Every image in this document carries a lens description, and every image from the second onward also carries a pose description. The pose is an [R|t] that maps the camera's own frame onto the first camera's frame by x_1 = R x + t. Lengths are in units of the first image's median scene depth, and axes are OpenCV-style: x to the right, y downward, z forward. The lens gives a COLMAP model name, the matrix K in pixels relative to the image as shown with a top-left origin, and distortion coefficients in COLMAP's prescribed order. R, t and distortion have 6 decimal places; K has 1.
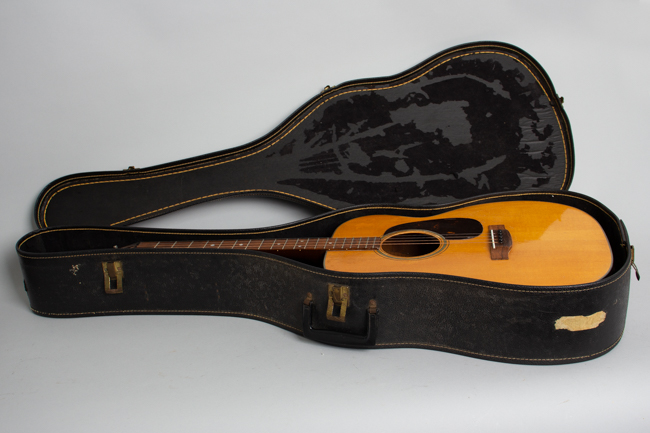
lens RADIAL K [[745.6, 0, 325.0], [0, 745.6, 216.5], [0, 0, 1]] dist [-0.099071, 0.003347]
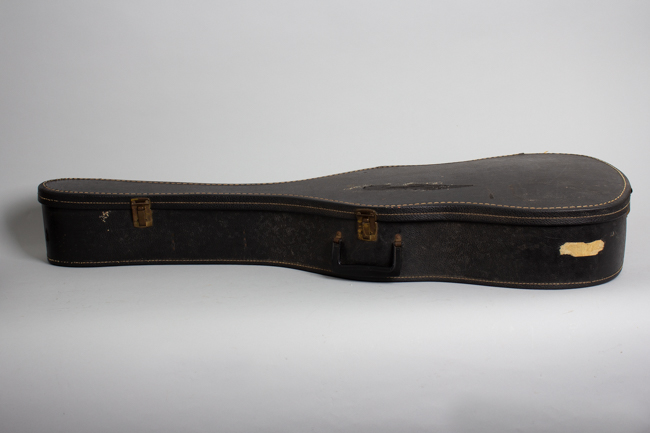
lens RADIAL K [[1087.6, 0, 325.0], [0, 1087.6, 216.5], [0, 0, 1]] dist [0.049362, 0.051708]
pose [[0.995713, 0.027762, 0.088235, -0.170956], [-0.017573, 0.993300, -0.114219, 0.246273], [-0.090815, 0.112178, 0.989530, -0.549063]]
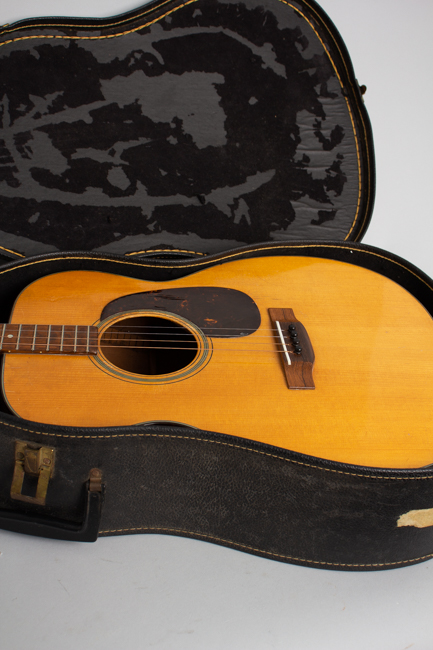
lens RADIAL K [[832.4, 0, 216.5], [0, 832.4, 325.0], [0, 0, 1]] dist [0.001562, 0.028963]
pose [[0.946454, 0.008666, 0.322721, -0.049816], [-0.084025, 0.971800, 0.220328, -0.128923], [-0.311711, -0.235647, 0.920493, 0.367489]]
